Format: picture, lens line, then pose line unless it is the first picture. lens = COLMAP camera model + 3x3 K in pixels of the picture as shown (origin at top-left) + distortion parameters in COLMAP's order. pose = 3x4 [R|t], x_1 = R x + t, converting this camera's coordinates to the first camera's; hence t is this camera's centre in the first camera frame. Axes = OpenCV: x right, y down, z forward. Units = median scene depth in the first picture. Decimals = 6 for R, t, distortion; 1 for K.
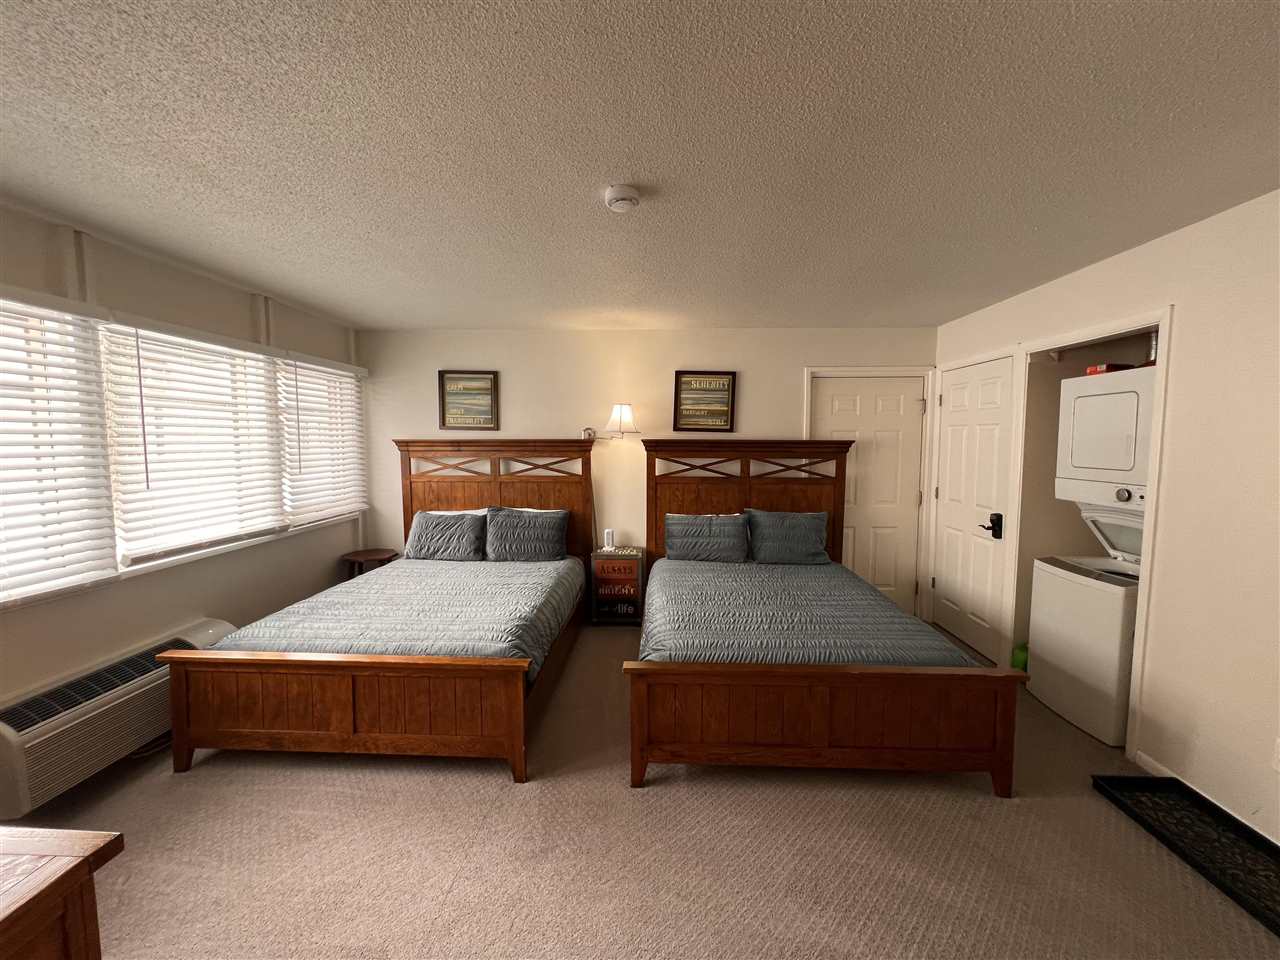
lens RADIAL K [[509.9, 0, 637.5], [0, 509.9, 475.9], [0, 0, 1]] dist [0.001251, 0.000153]
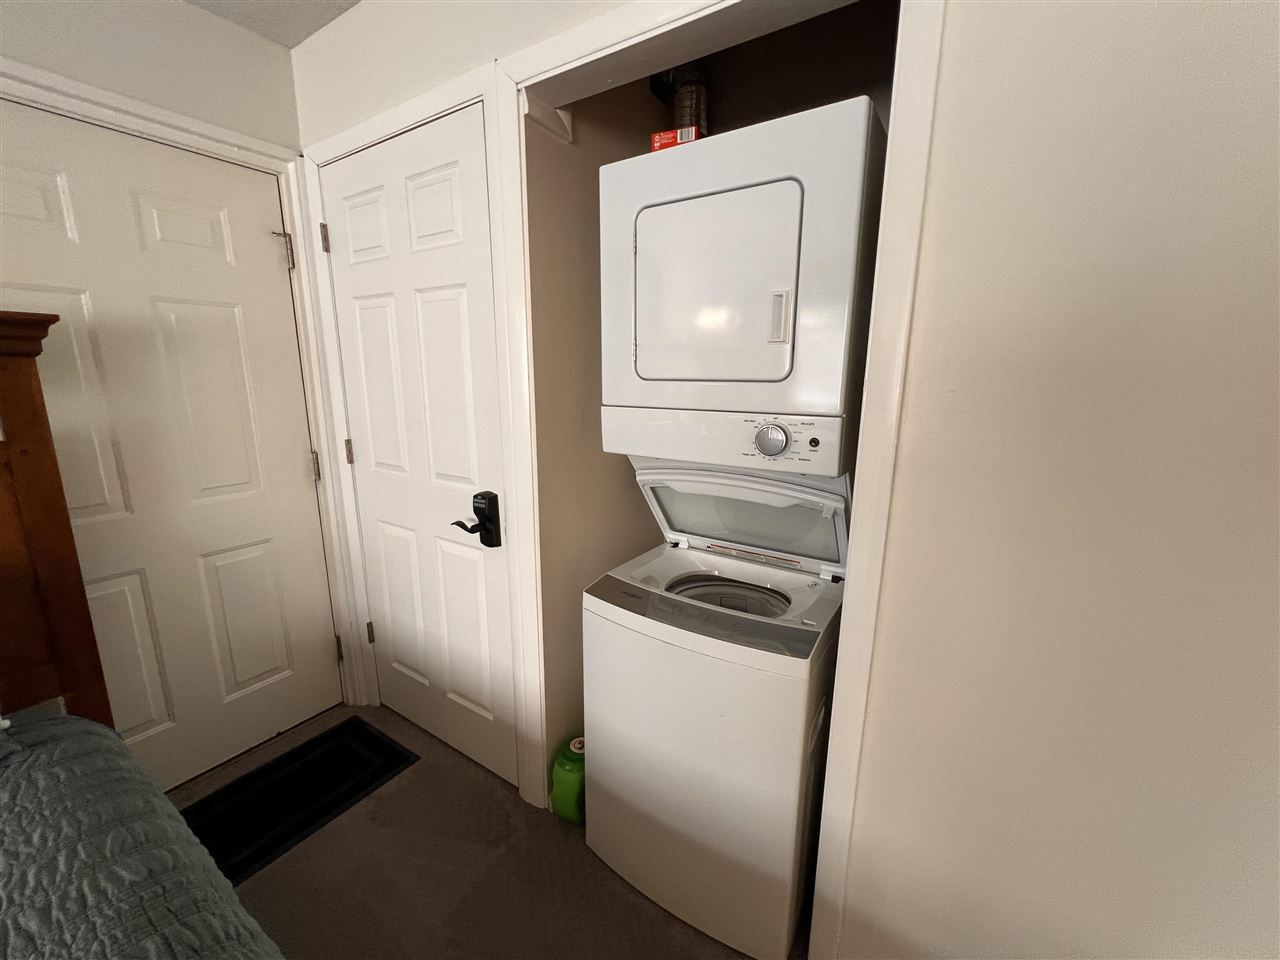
lens RADIAL K [[509.9, 0, 641.5], [0, 509.9, 481.9], [0, 0, 1]] dist [0.001251, 0.000153]
pose [[0.504015, -0.173159, 0.846159, 0.320760], [0.054898, 0.984138, 0.168695, -0.003217], [-0.861949, -0.038573, 0.505526, 0.531170]]
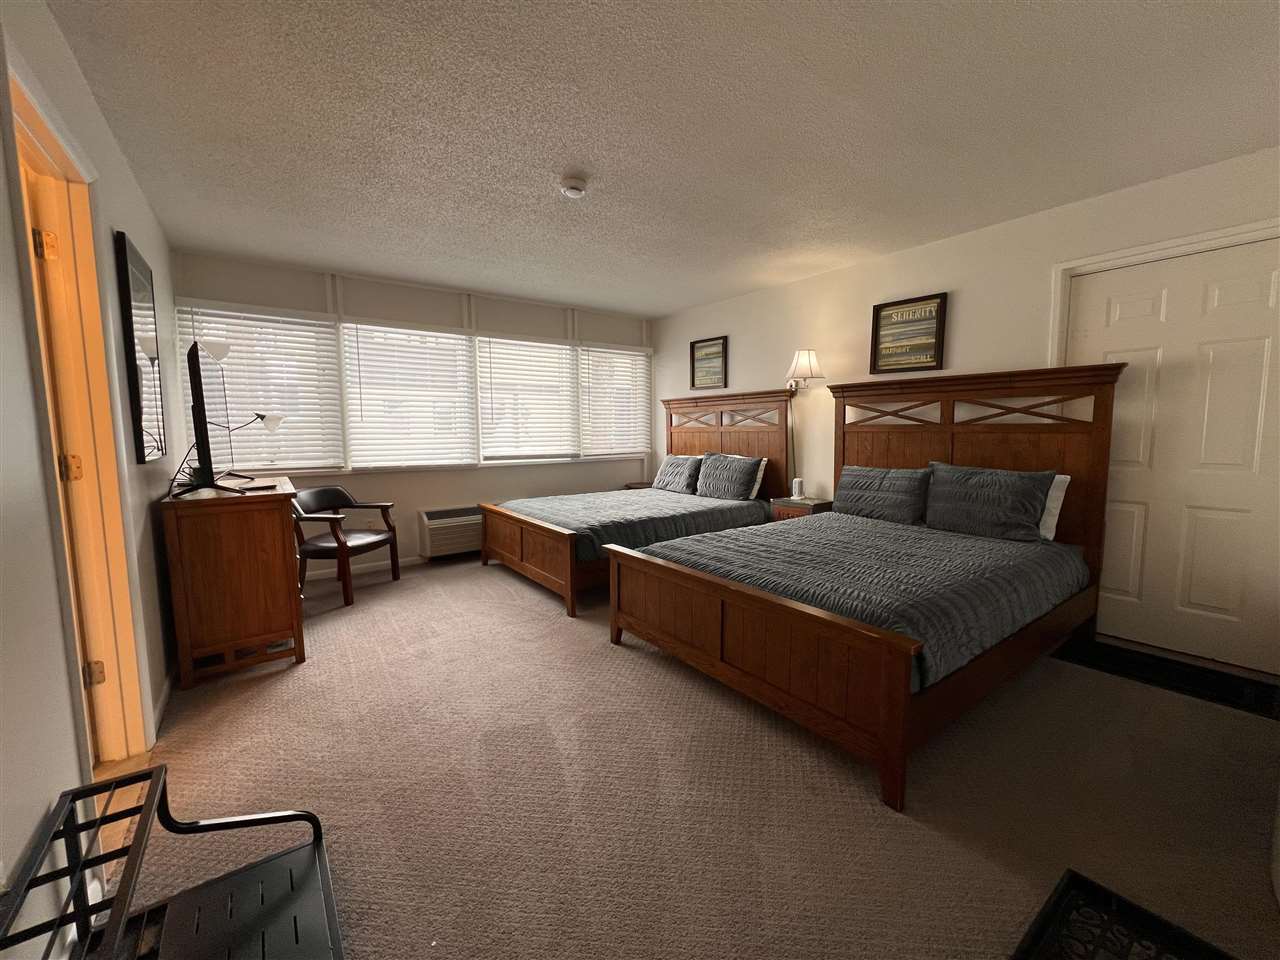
lens RADIAL K [[509.9, 0, 639.4], [0, 509.9, 473.0], [0, 0, 1]] dist [0.001251, 0.000153]
pose [[0.633190, 0.061219, -0.771572, 0.533250], [-0.044678, 0.998096, 0.042526, 0.067179], [0.772706, 0.007545, 0.634719, 0.125278]]
